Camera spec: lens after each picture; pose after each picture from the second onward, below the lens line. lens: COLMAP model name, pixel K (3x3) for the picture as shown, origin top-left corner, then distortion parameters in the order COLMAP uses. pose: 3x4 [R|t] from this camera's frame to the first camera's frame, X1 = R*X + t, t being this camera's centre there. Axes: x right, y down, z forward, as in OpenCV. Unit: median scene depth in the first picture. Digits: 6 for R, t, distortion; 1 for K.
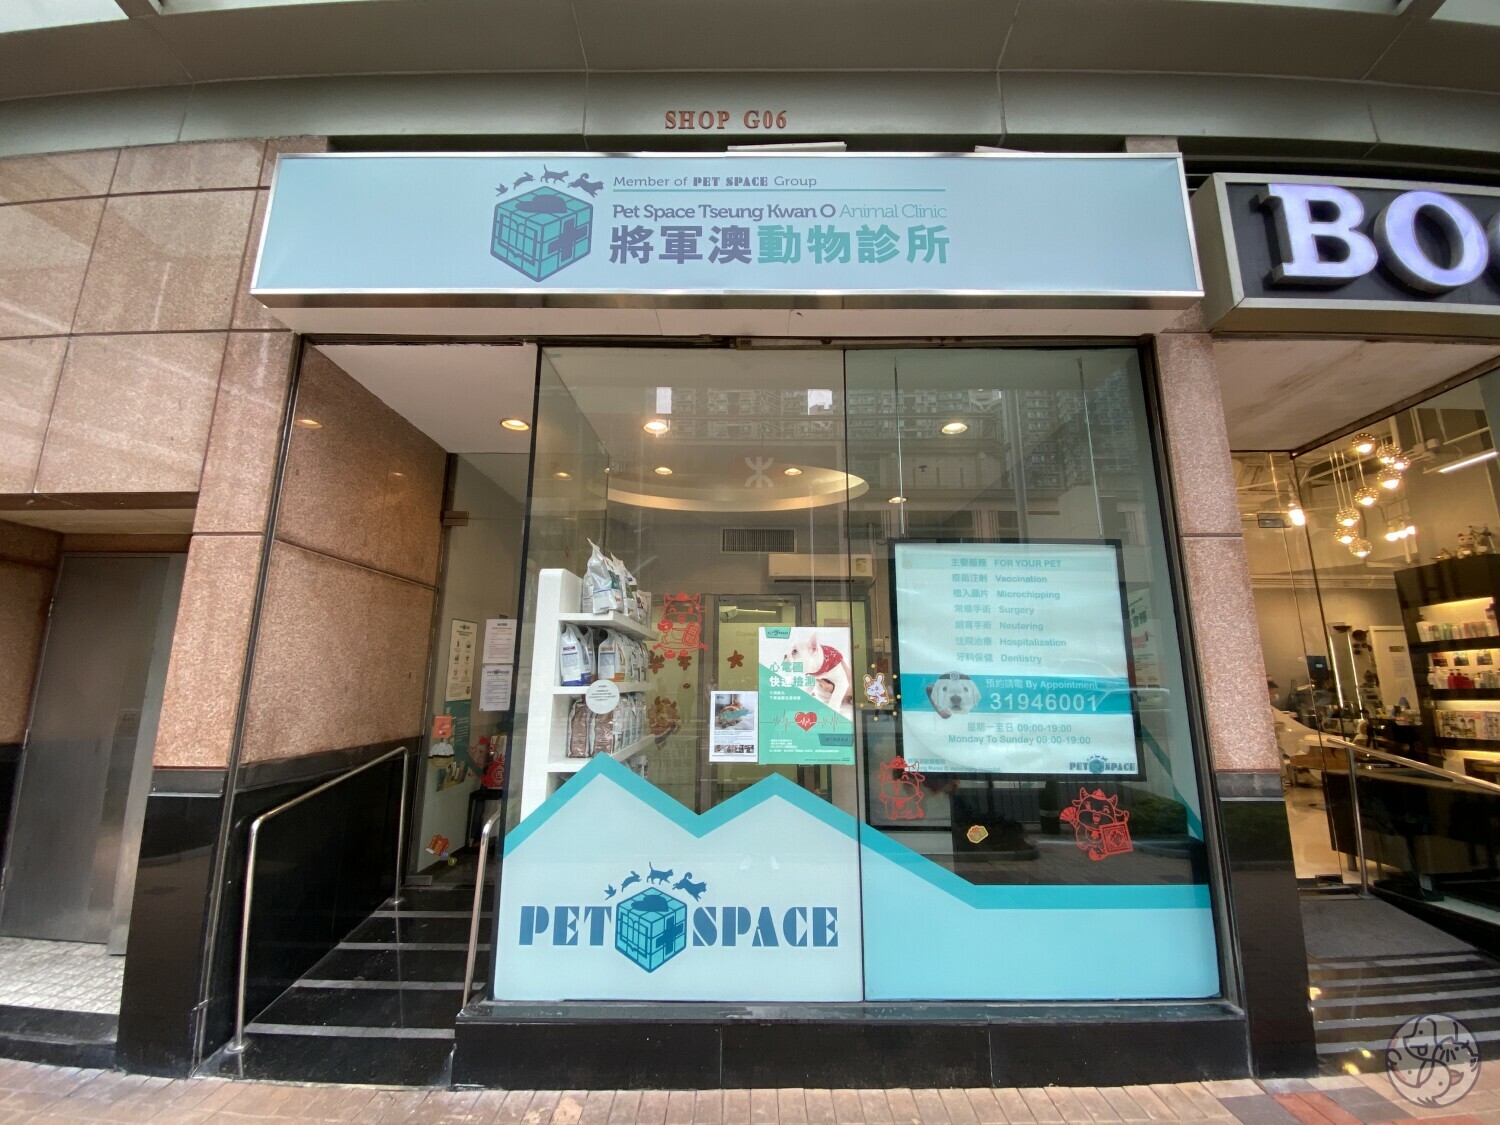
lens RADIAL K [[599.6, 0, 750.0], [0, 599.6, 562.5], [0, 0, 1]] dist [0.023592, -0.021754]
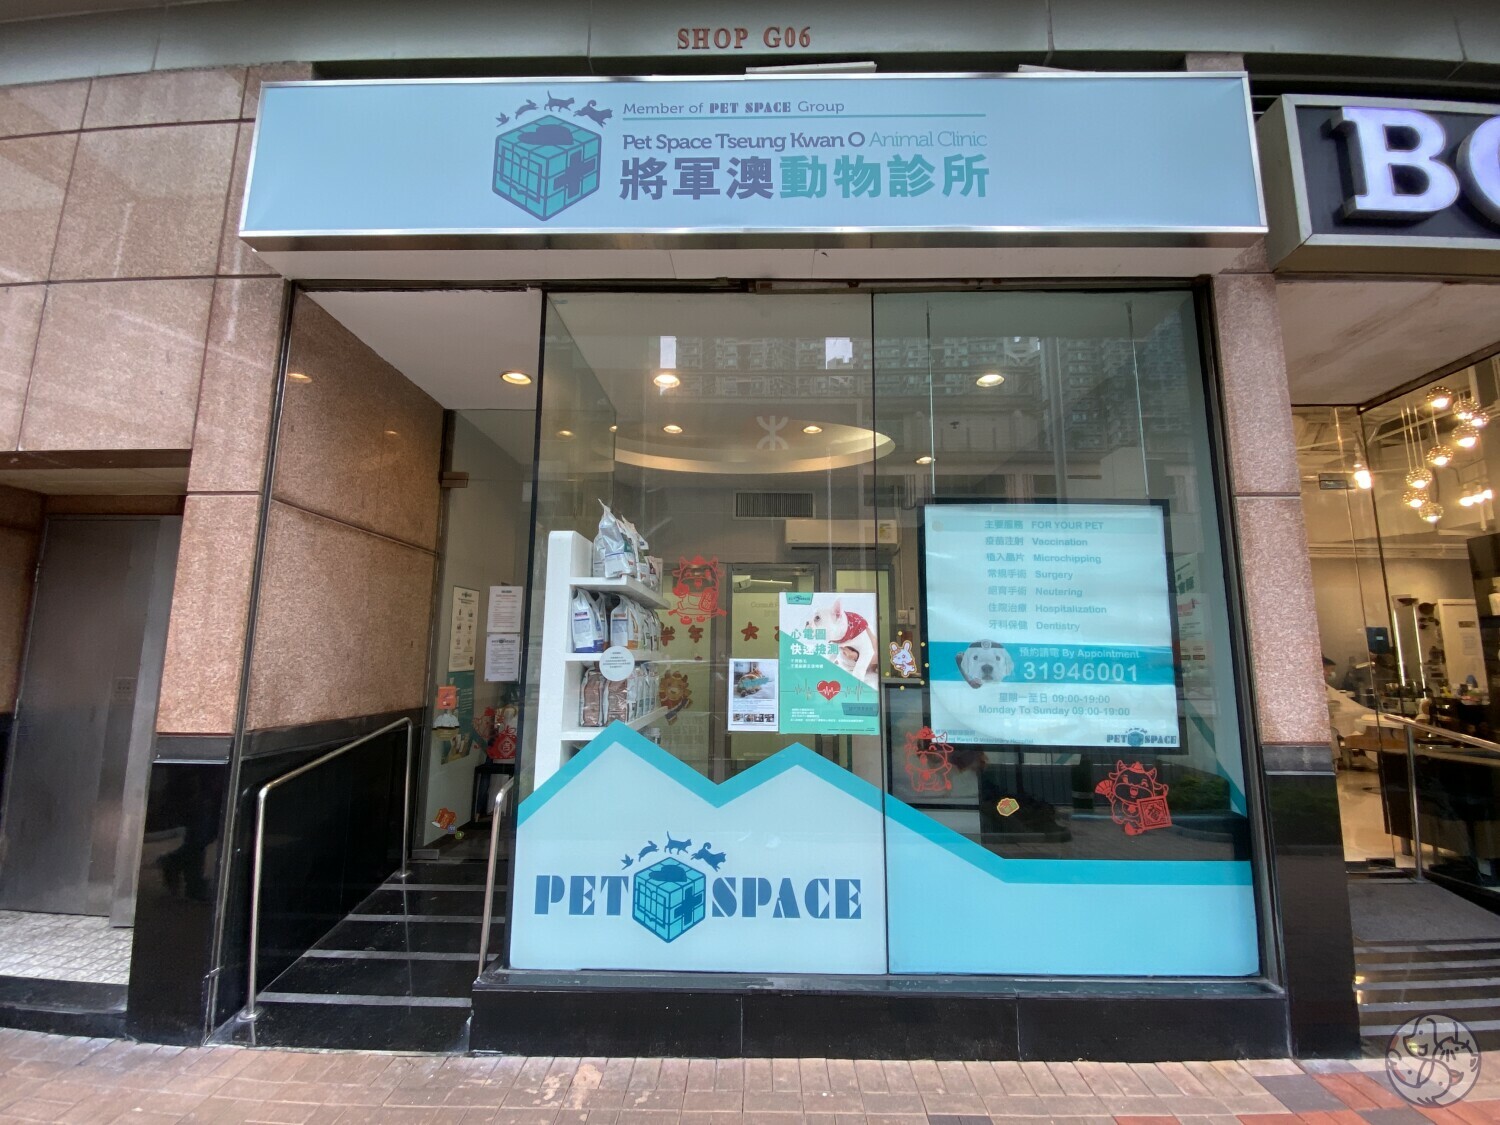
lens RADIAL K [[648.5, 0, 750.0], [0, 648.5, 562.5], [0, 0, 1]] dist [0.024327, -0.022274]
pose [[0.999851, 0.001502, -0.017172, -0.014872], [-0.000704, 0.998921, 0.046429, 0.013579], [0.017224, -0.046410, 0.998774, -0.023652]]
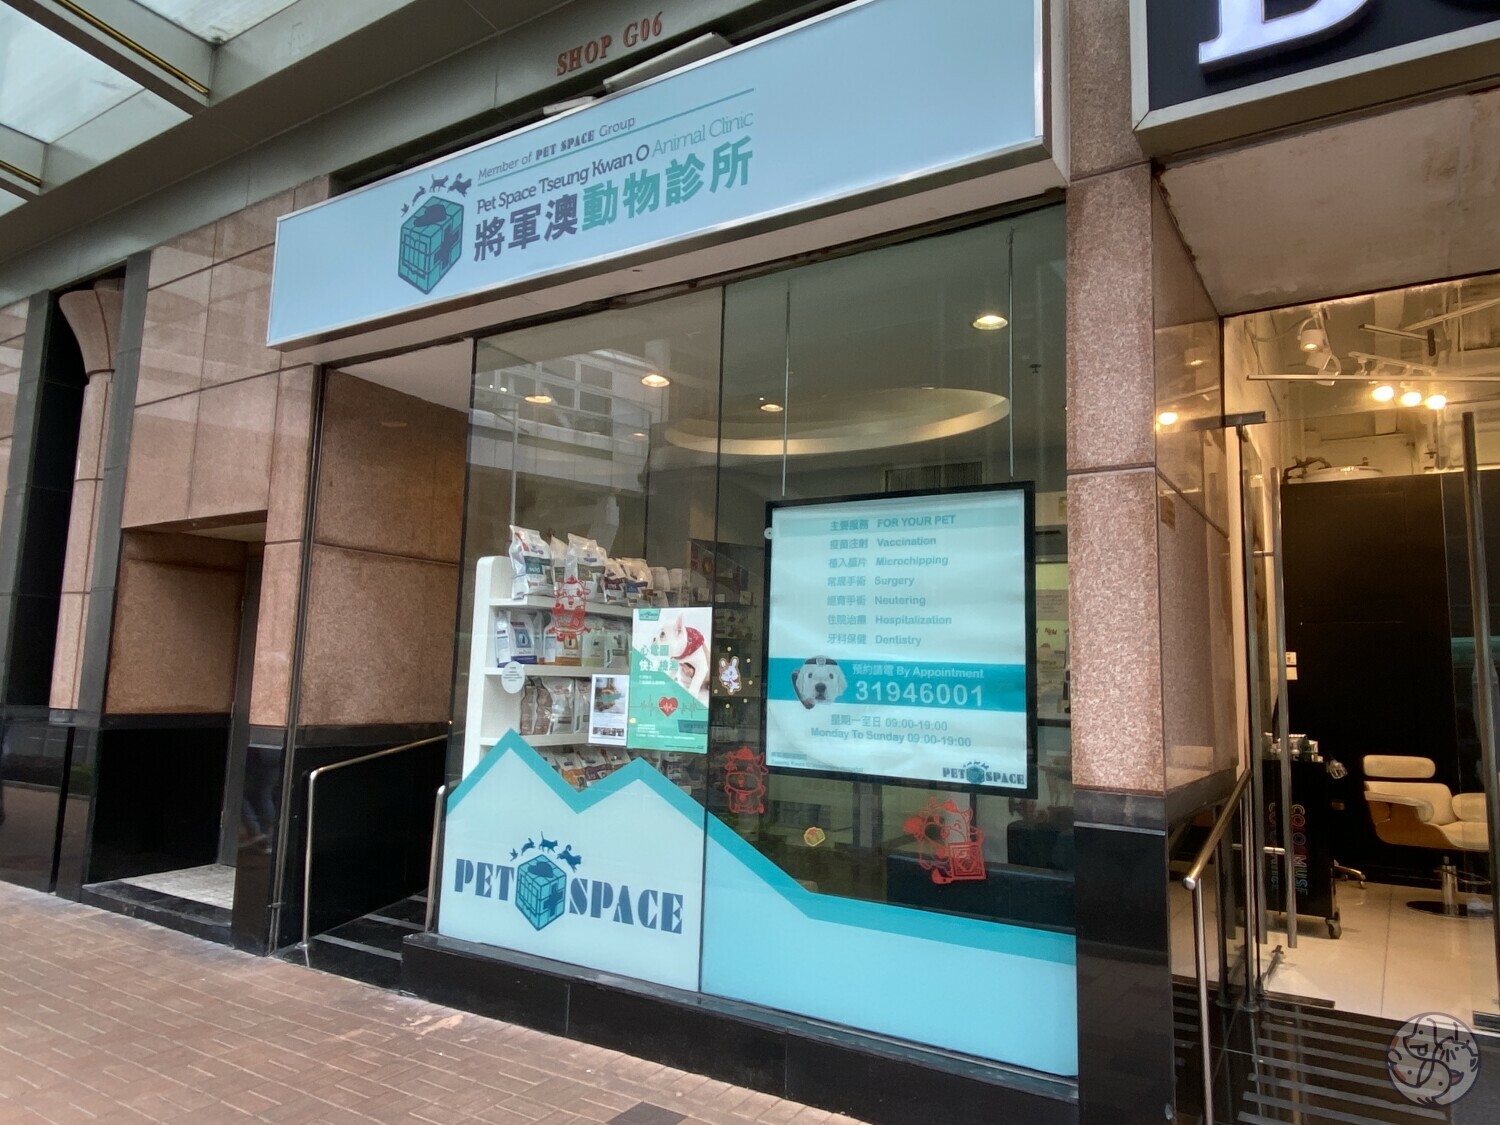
lens RADIAL K [[967.6, 0, 759.4], [0, 967.6, 560.8], [0, 0, 1]] dist [0.096336, -0.110942]
pose [[0.851350, -0.044941, -0.522670, 1.025174], [0.077612, 0.996150, 0.040766, -0.016137], [0.518825, -0.075271, 0.851560, -0.216342]]
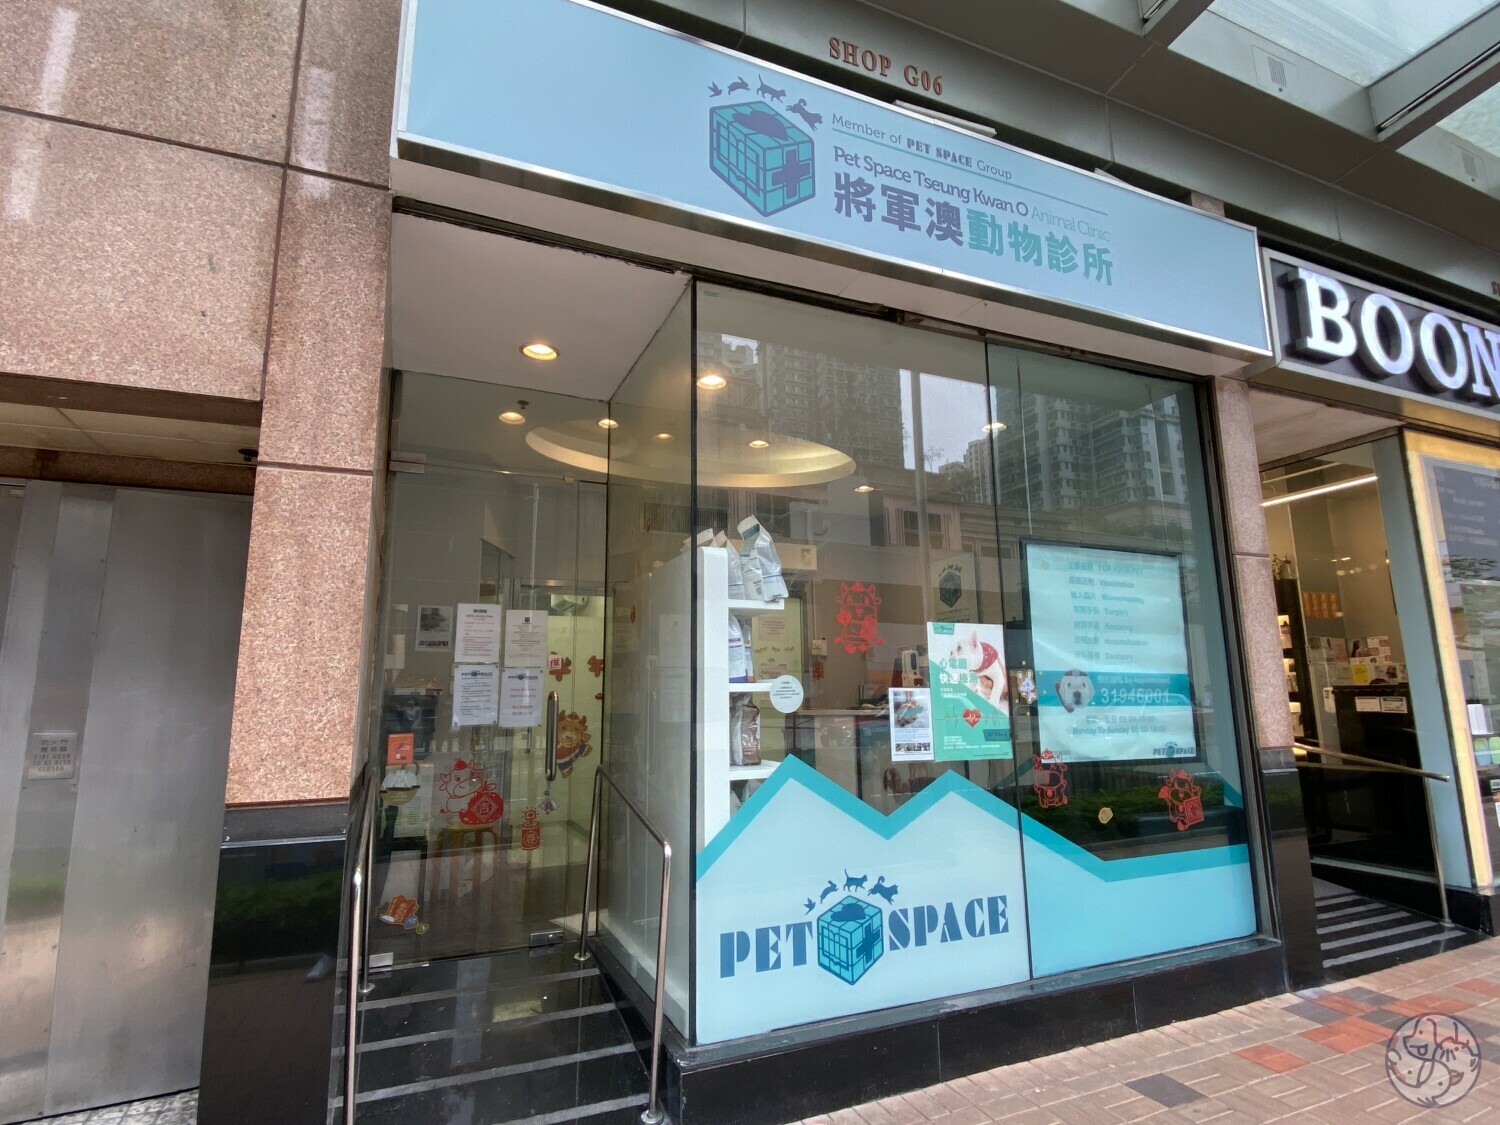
lens RADIAL K [[770.2, 0, 750.0], [0, 770.2, 562.5], [0, 0, 1]] dist [0.042346, -0.040869]
pose [[0.917384, 0.055858, 0.394064, -0.761586], [-0.063681, 0.997947, 0.006792, 0.022763], [-0.392876, -0.031325, 0.919058, -0.027696]]
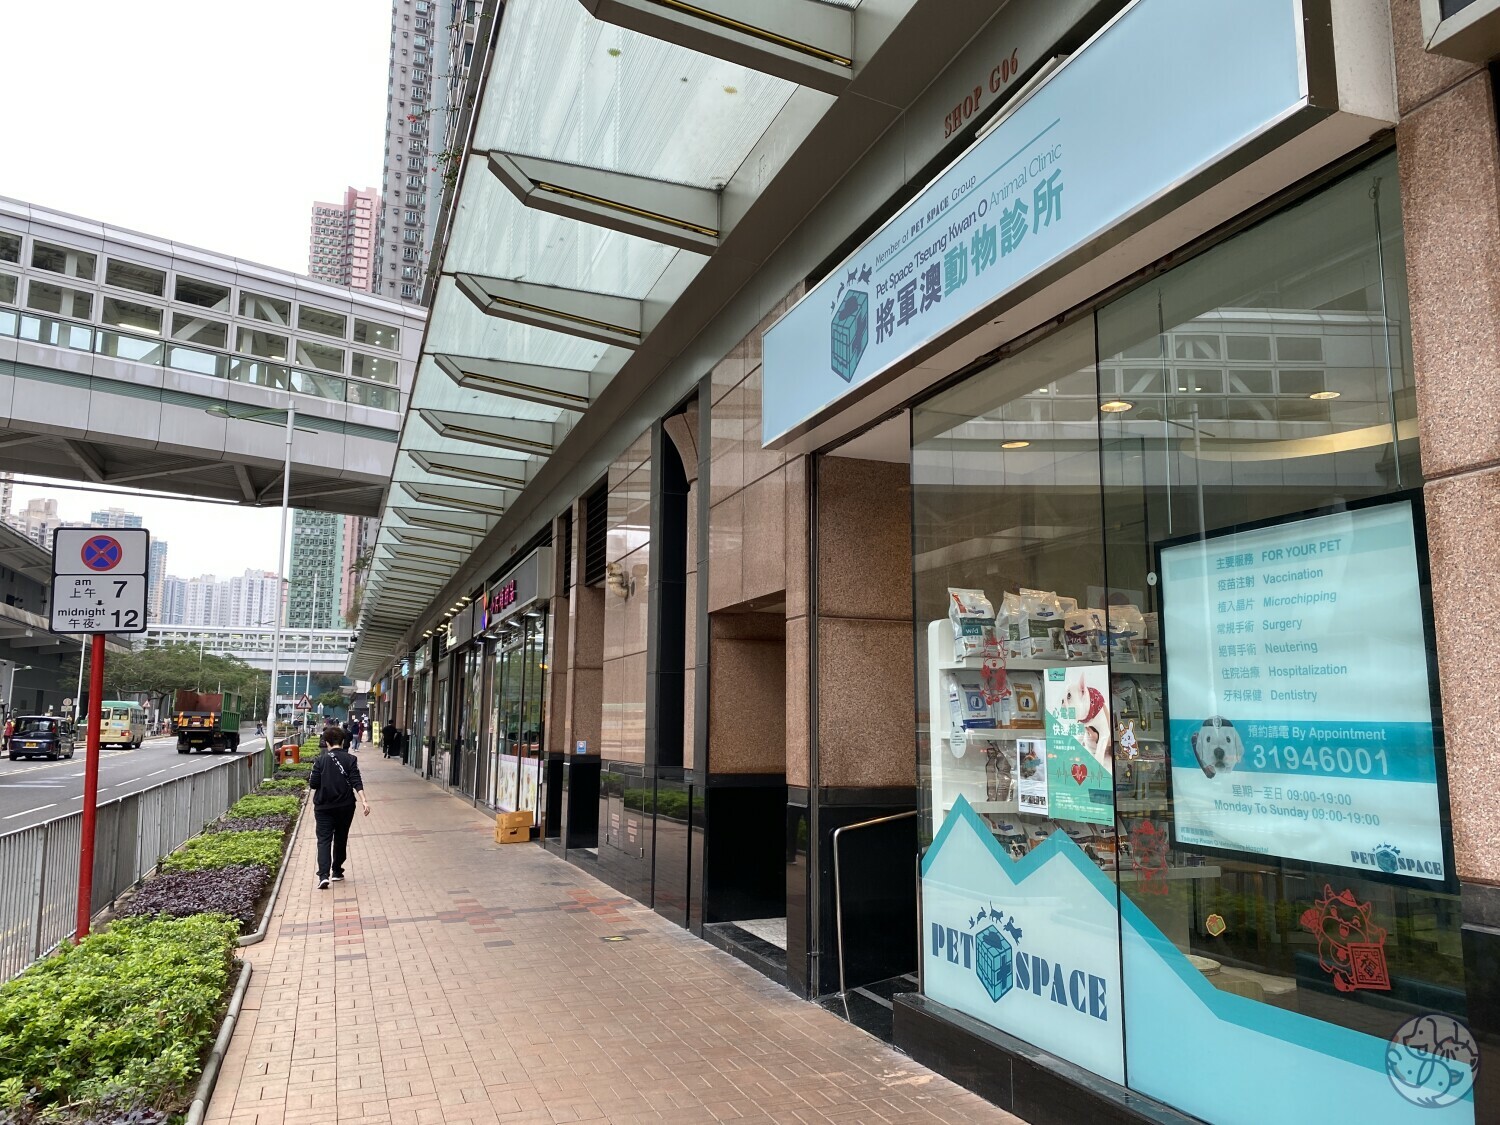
lens RADIAL K [[1146.9, 0, 759.2], [0, 1146.9, 556.3], [0, 0, 1]] dist [0.037143, -0.043565]
pose [[0.350576, -0.137904, -0.926325, 1.529826], [0.179701, 0.980626, -0.077978, -0.000659], [0.919132, -0.139125, 0.368565, -0.010395]]
